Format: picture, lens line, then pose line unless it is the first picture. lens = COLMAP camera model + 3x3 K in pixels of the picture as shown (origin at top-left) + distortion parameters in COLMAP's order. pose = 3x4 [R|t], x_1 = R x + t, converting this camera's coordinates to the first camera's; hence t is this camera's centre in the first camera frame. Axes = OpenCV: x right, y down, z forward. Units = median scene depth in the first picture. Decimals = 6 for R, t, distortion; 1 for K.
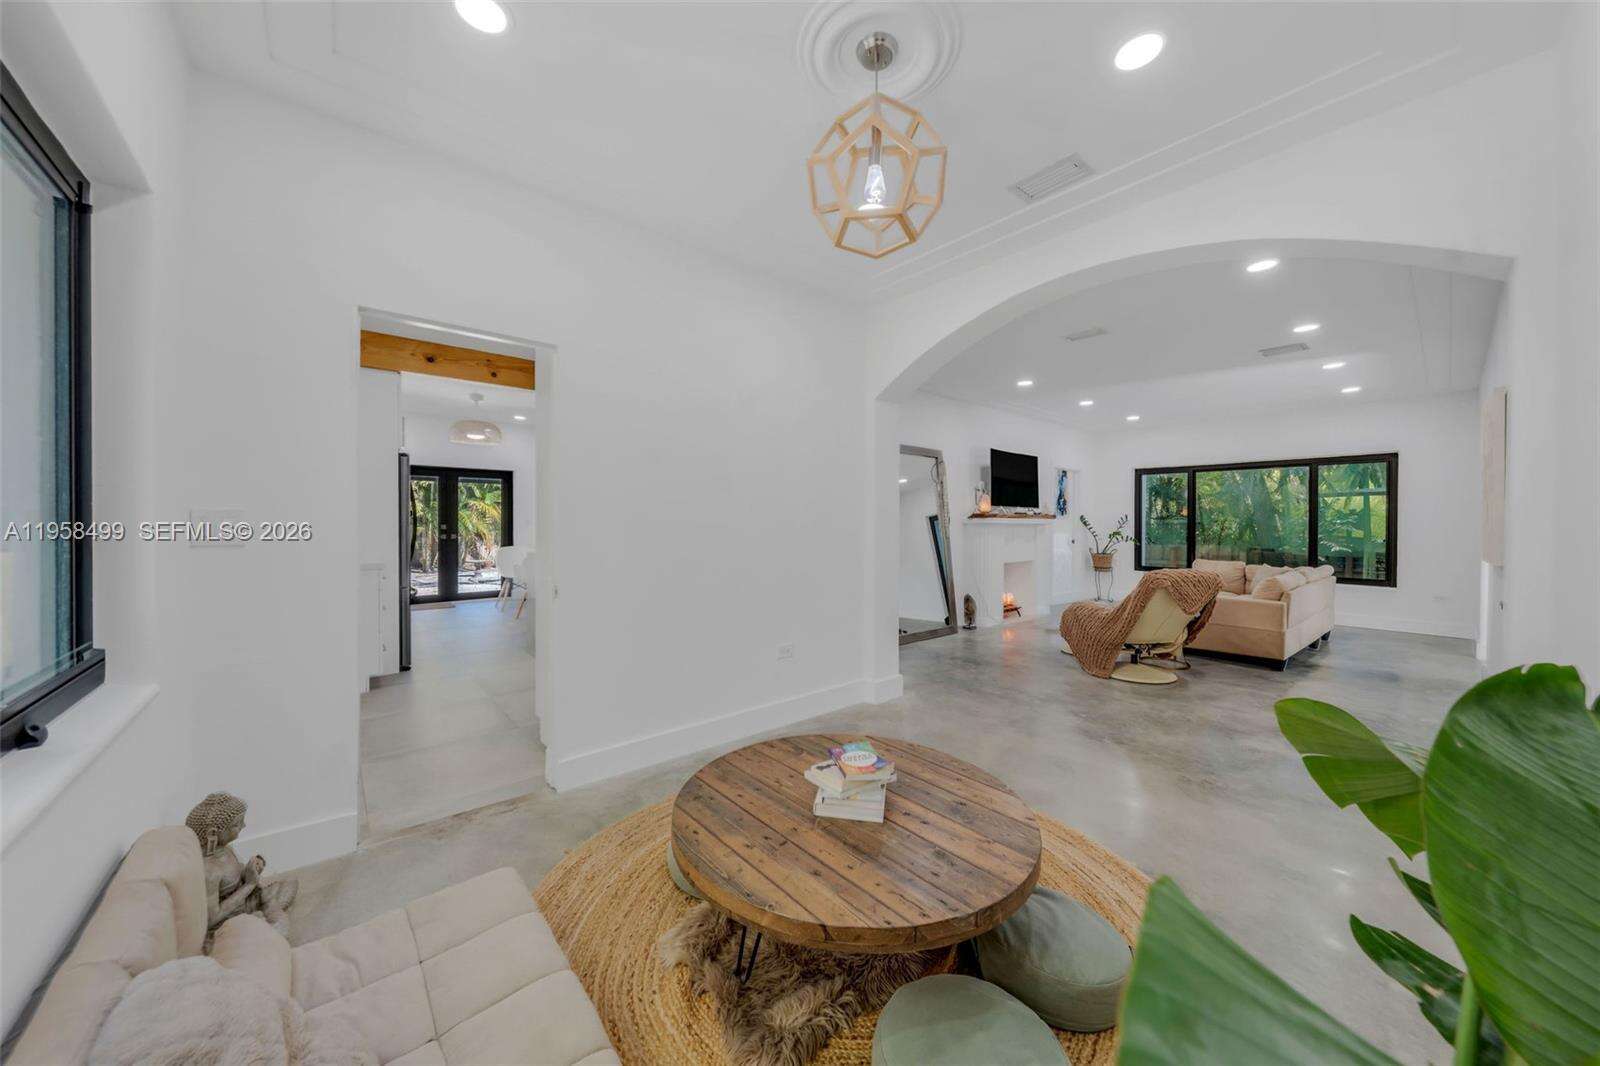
lens RADIAL K [[553.5, 0, 798.5], [0, 553.5, 530.2], [0, 0, 1]] dist [-0.000428, -0.000450]
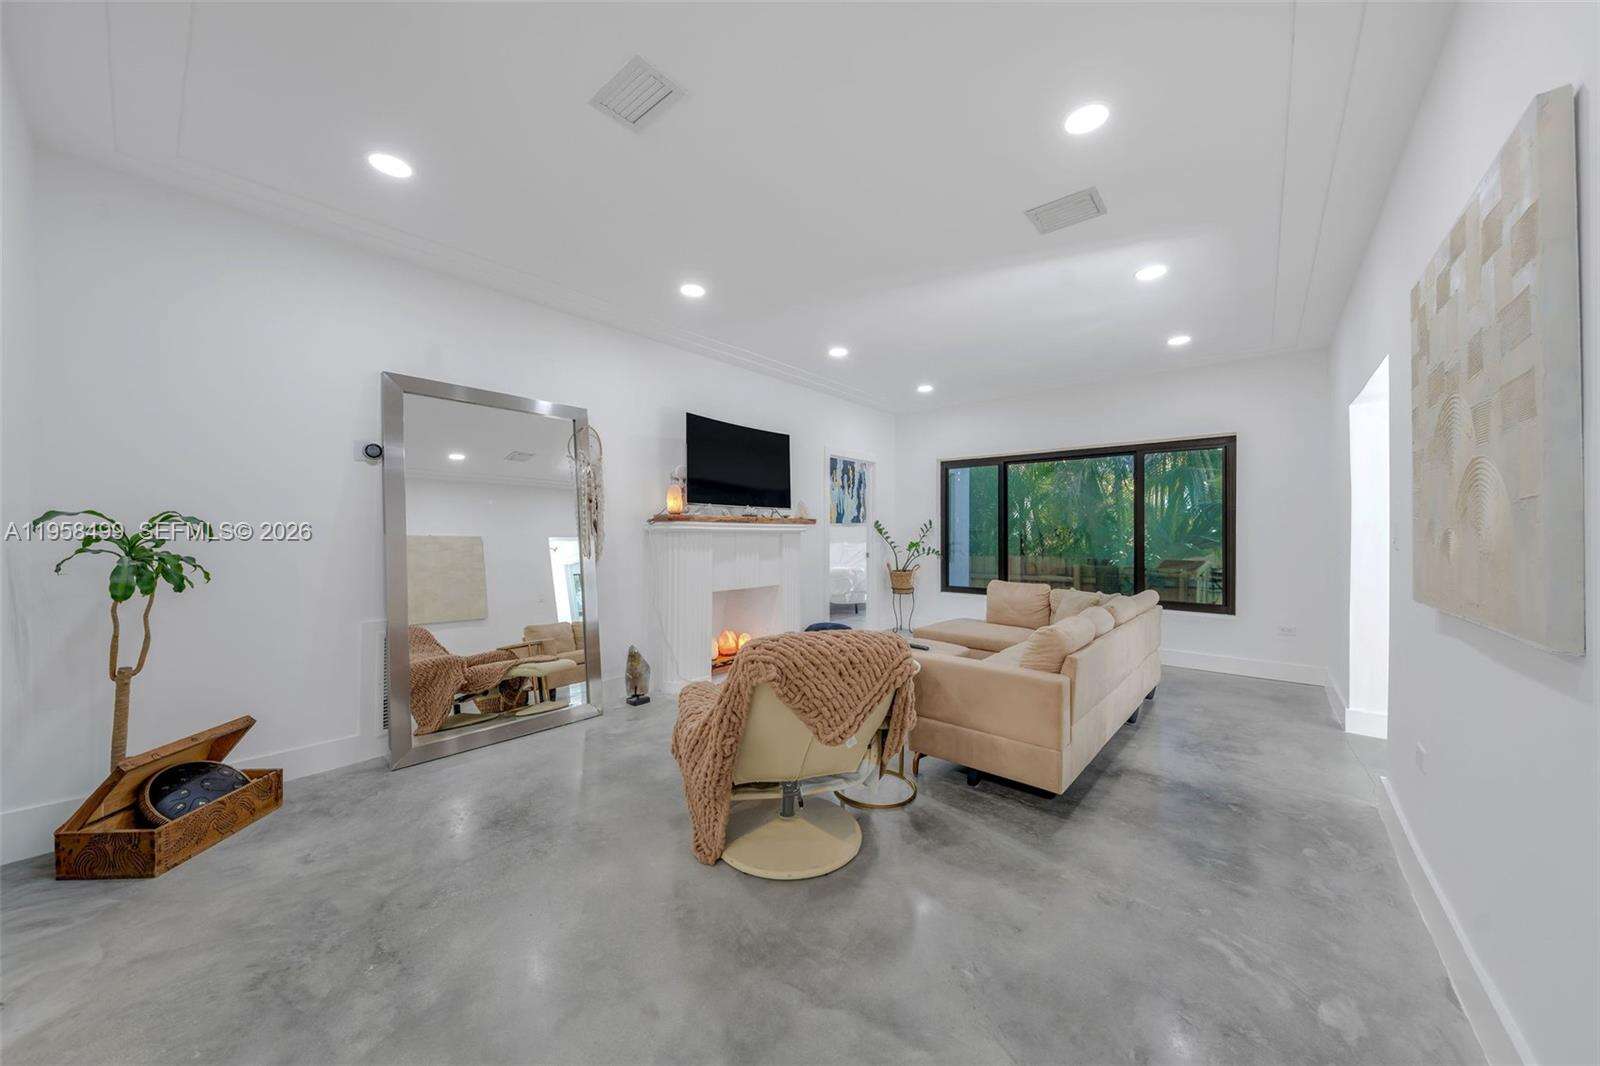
lens RADIAL K [[553.5, 0, 796.8], [0, 553.5, 529.3], [0, 0, 1]] dist [-0.000428, -0.000450]
pose [[0.986506, 0.001920, 0.163714, 0.349196], [0.001057, 0.999836, -0.018091, -0.001828], [-0.163722, 0.018020, 0.986342, 0.334272]]
